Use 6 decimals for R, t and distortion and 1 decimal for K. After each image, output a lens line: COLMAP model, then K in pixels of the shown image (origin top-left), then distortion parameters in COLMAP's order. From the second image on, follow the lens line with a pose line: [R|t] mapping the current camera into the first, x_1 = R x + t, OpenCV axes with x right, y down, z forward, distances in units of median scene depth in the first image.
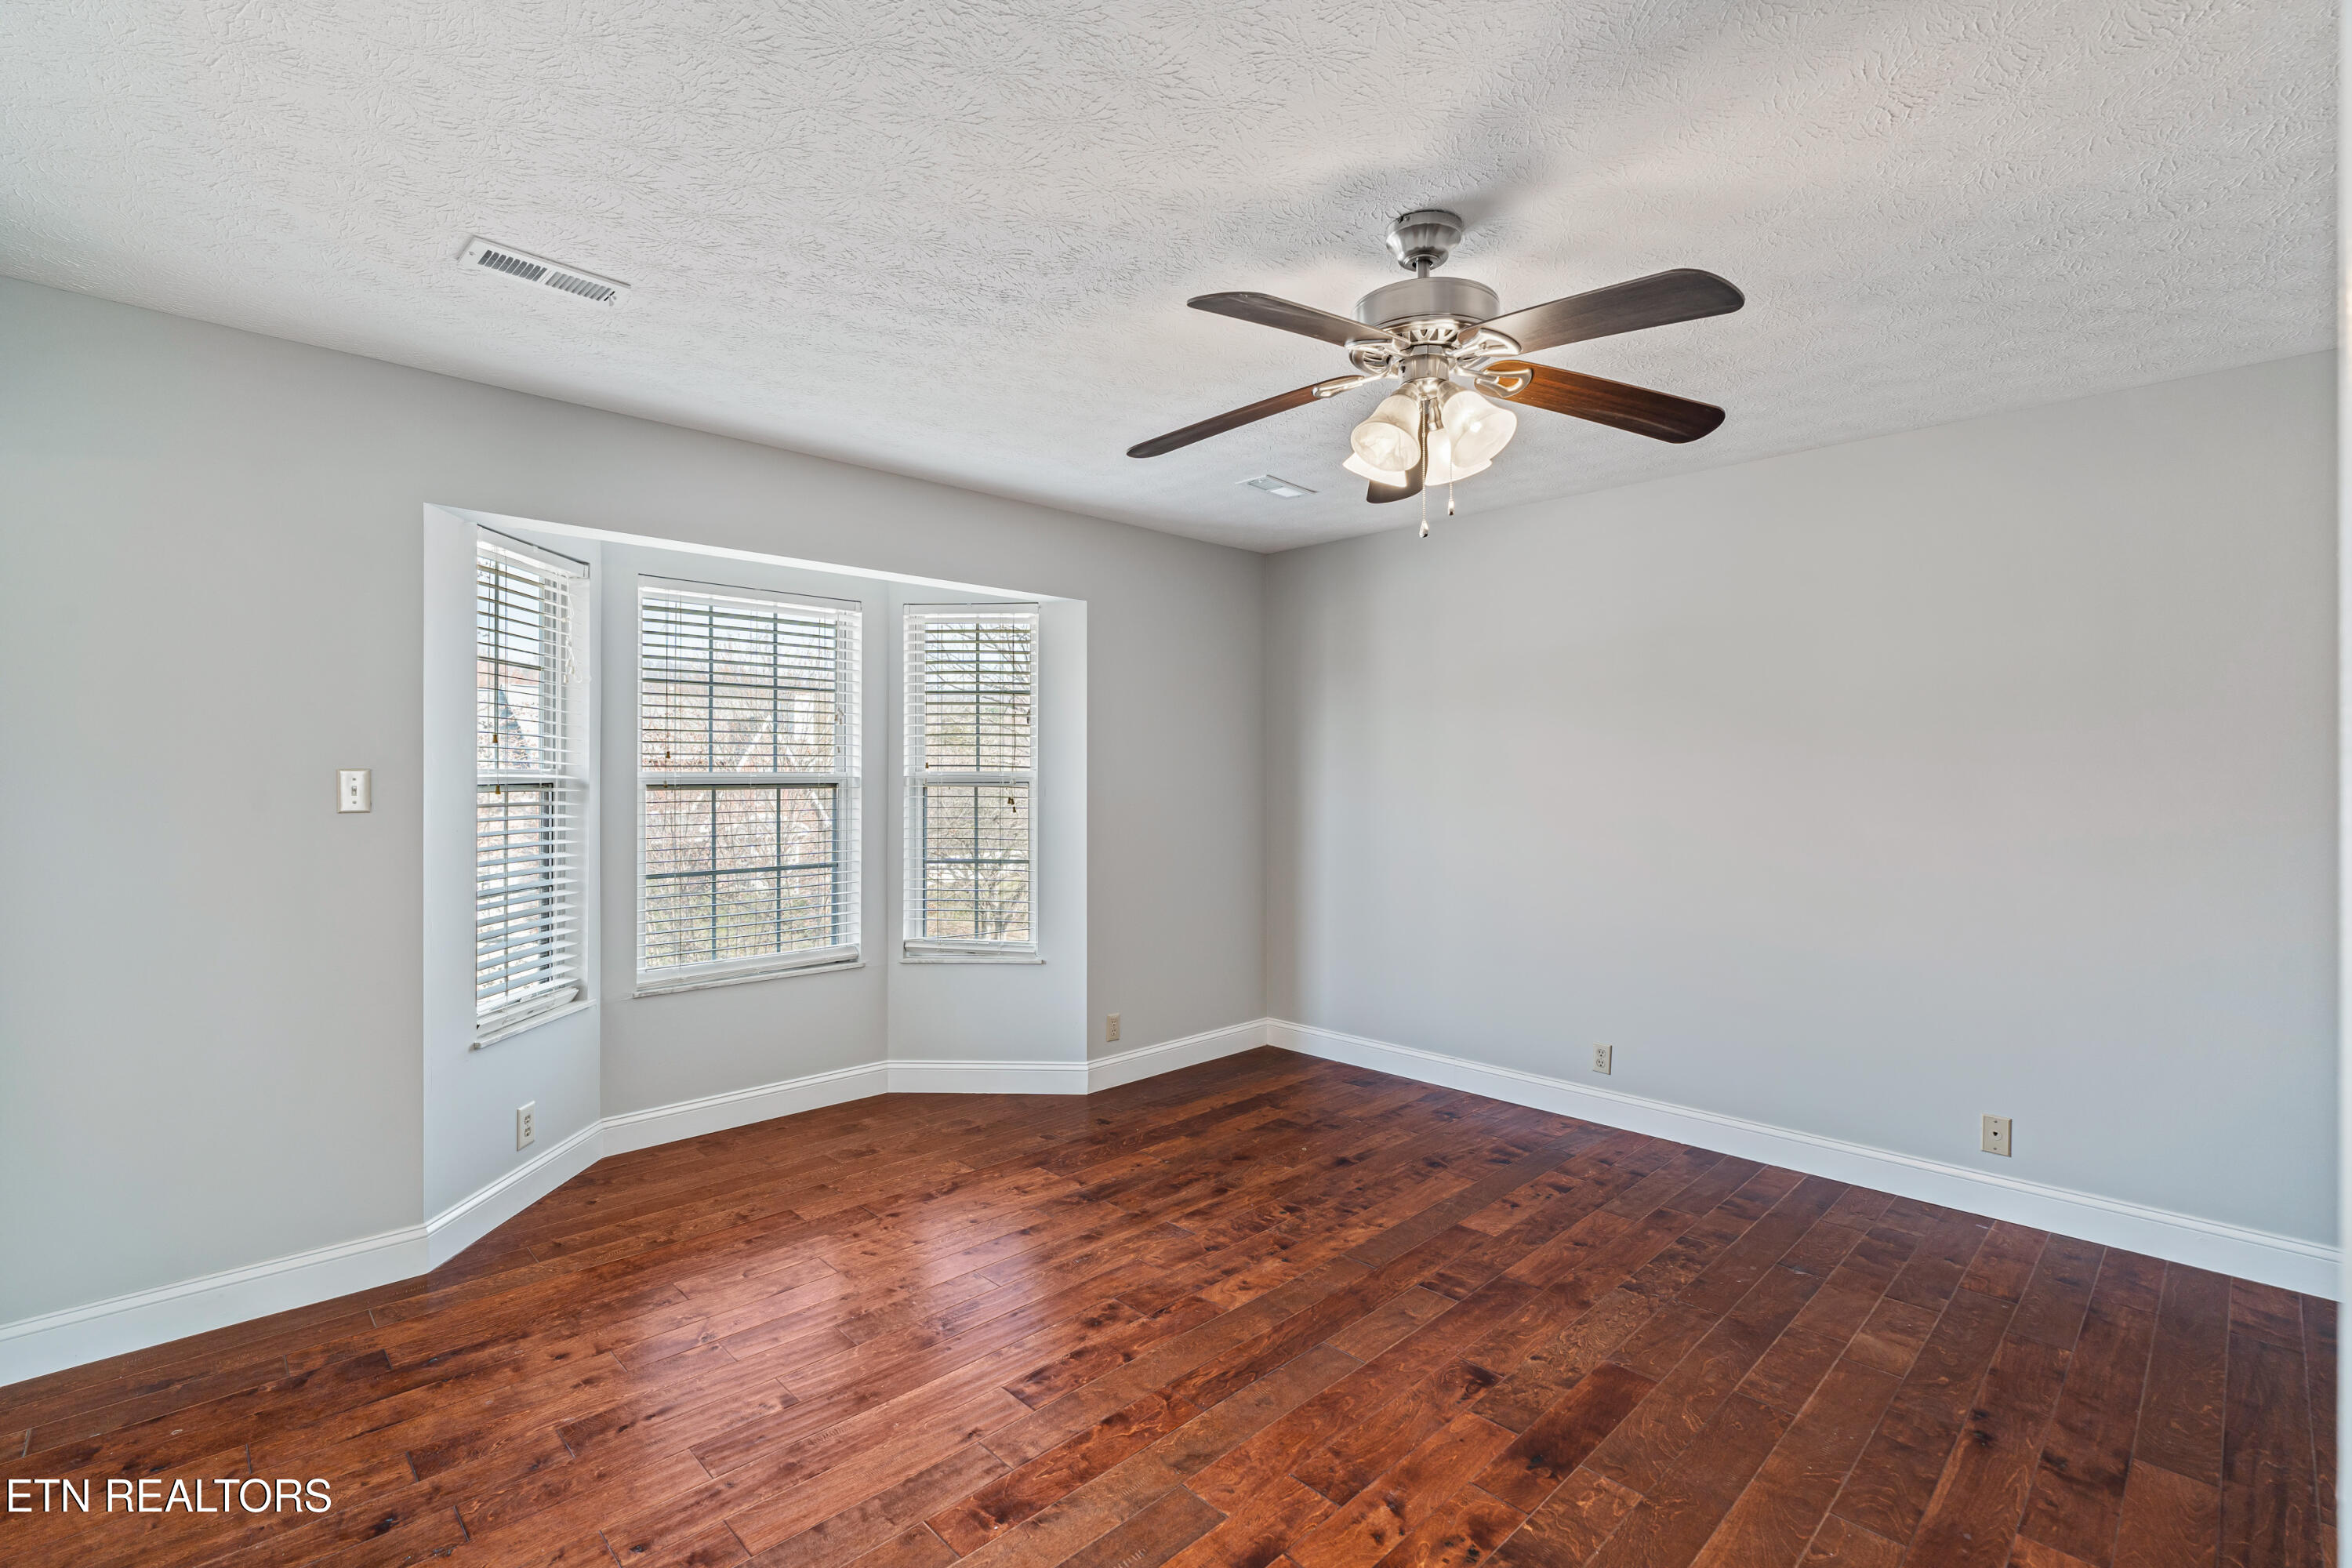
lens RADIAL K [[1055.1, 0, 1178.0], [0, 1055.1, 781.5], [0, 0, 1]] dist [-0.000501, 0.001740]
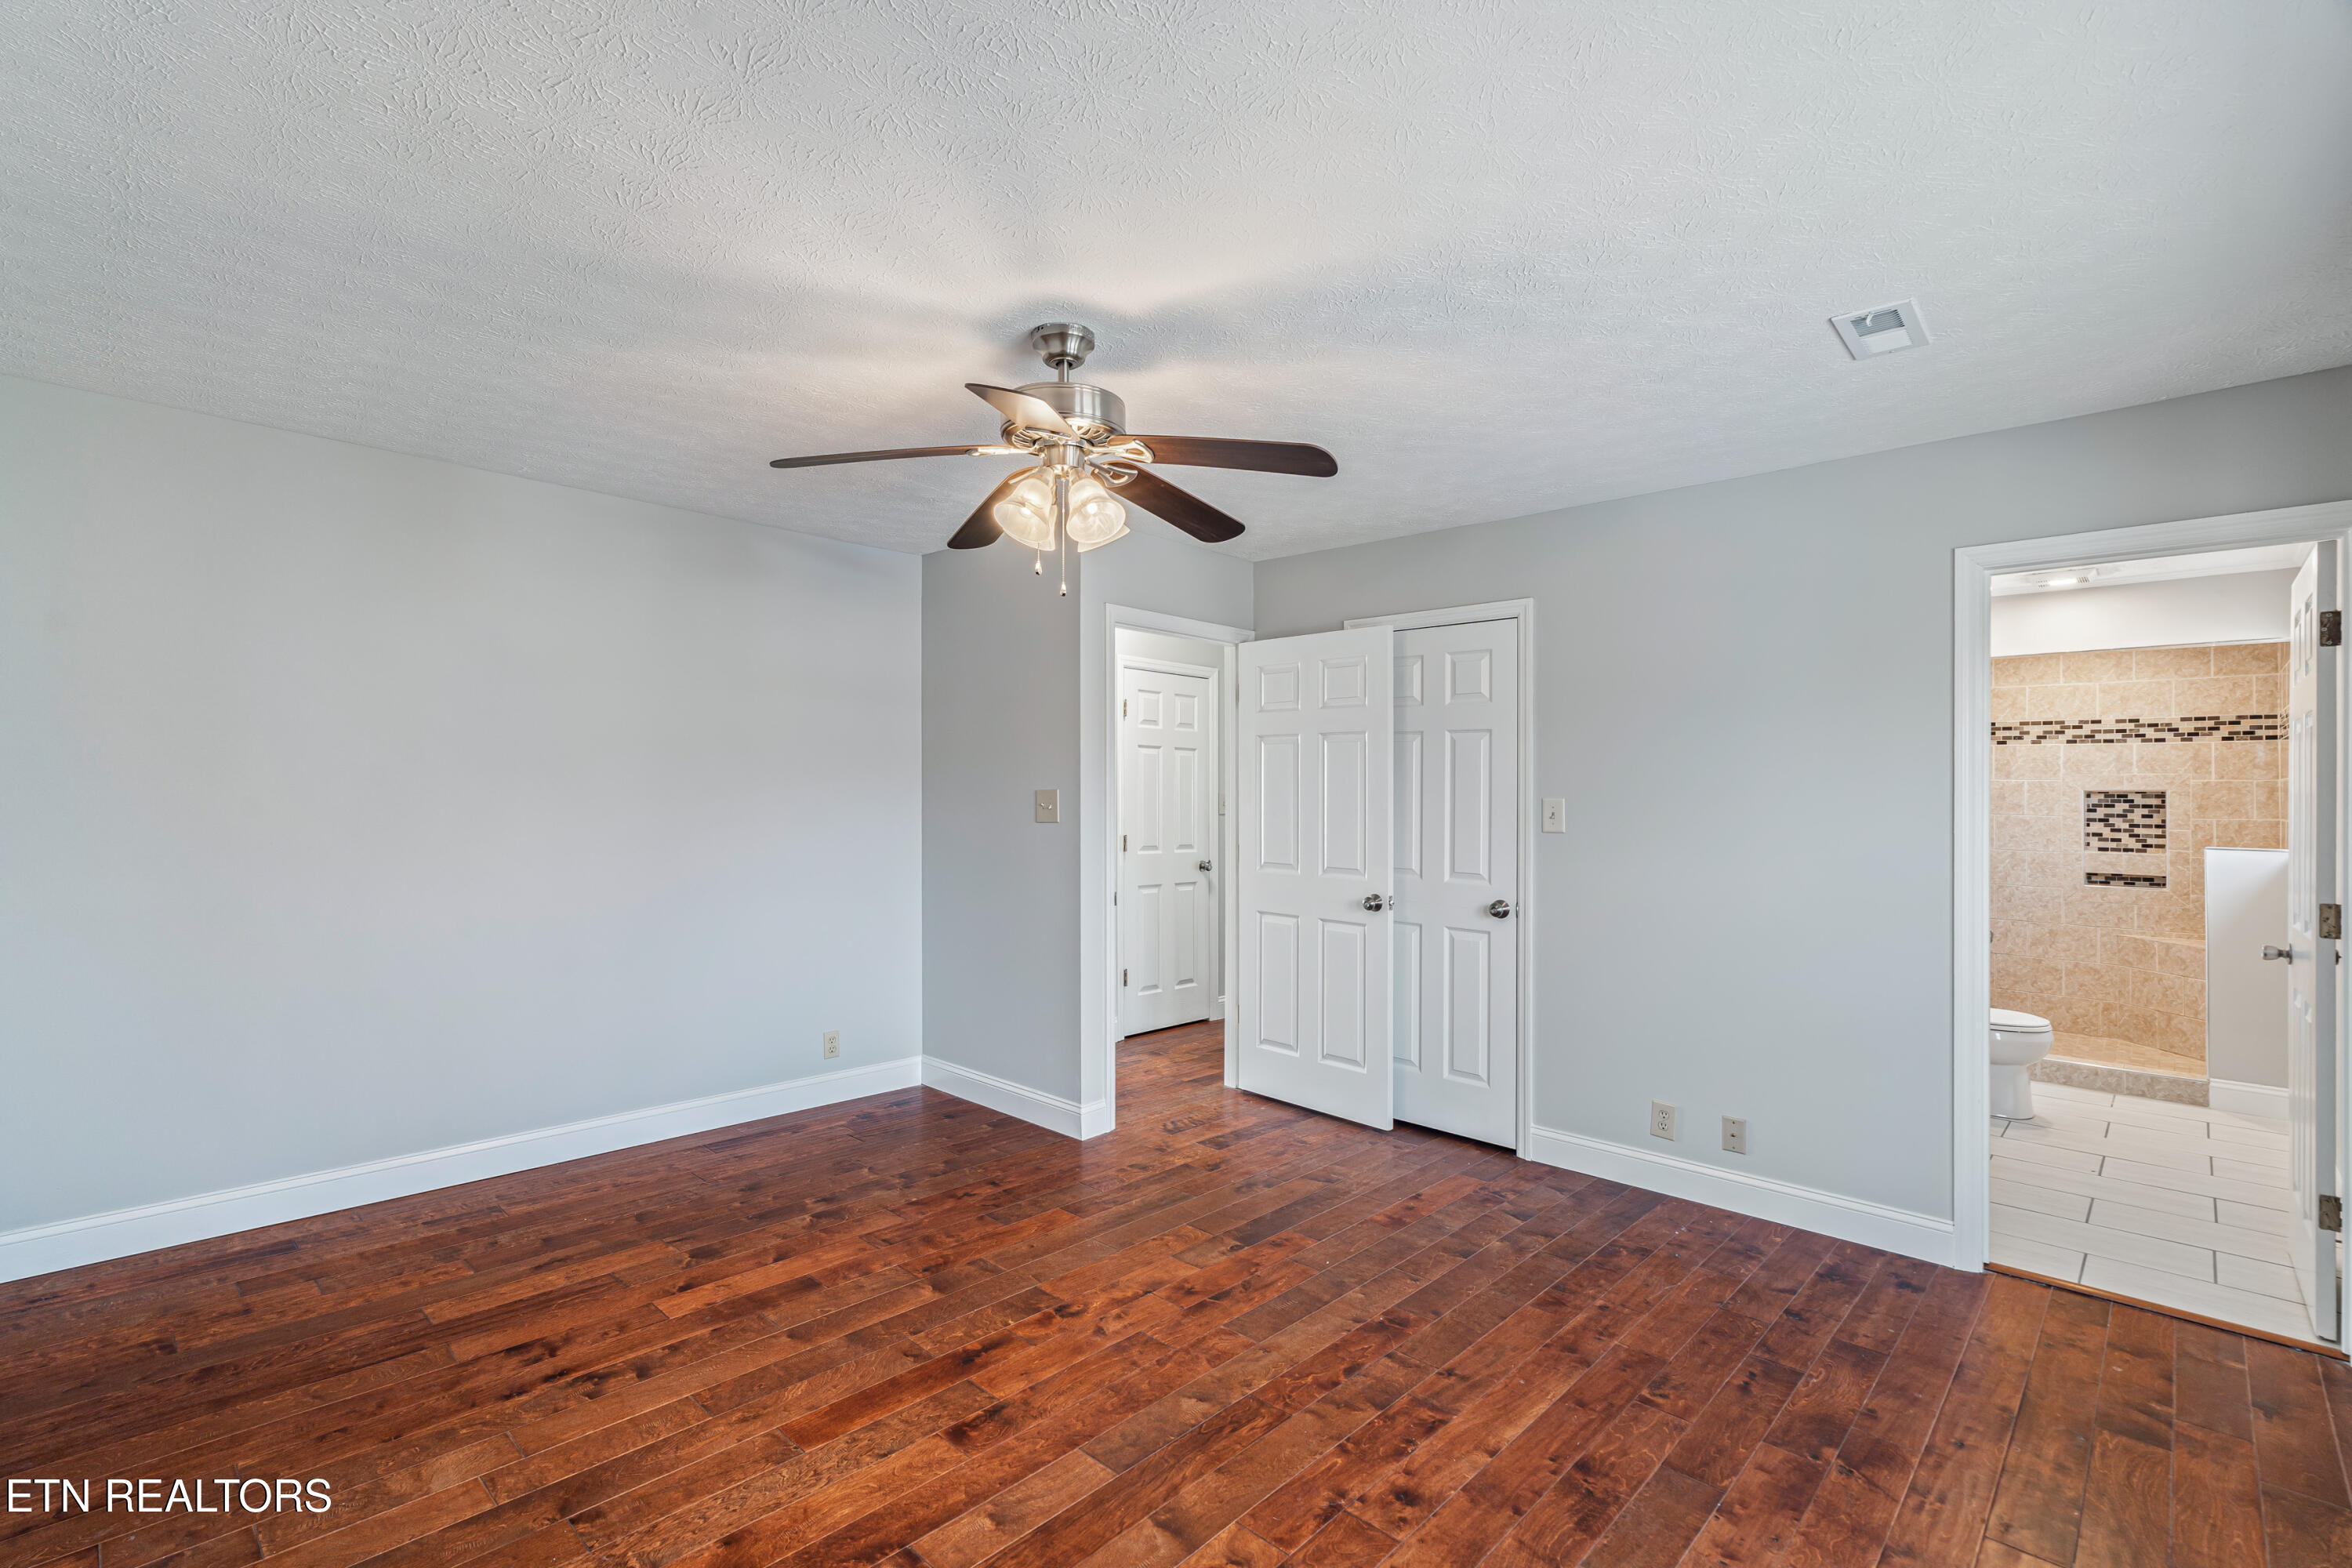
lens RADIAL K [[1055.1, 0, 1174.1], [0, 1055.1, 789.3], [0, 0, 1]] dist [-0.000501, 0.001740]
pose [[-0.999157, -0.015587, -0.037985, 0.149722], [-0.015631, 0.999877, 0.000862, -0.012627], [0.037967, 0.001455, -0.999278, 2.041143]]
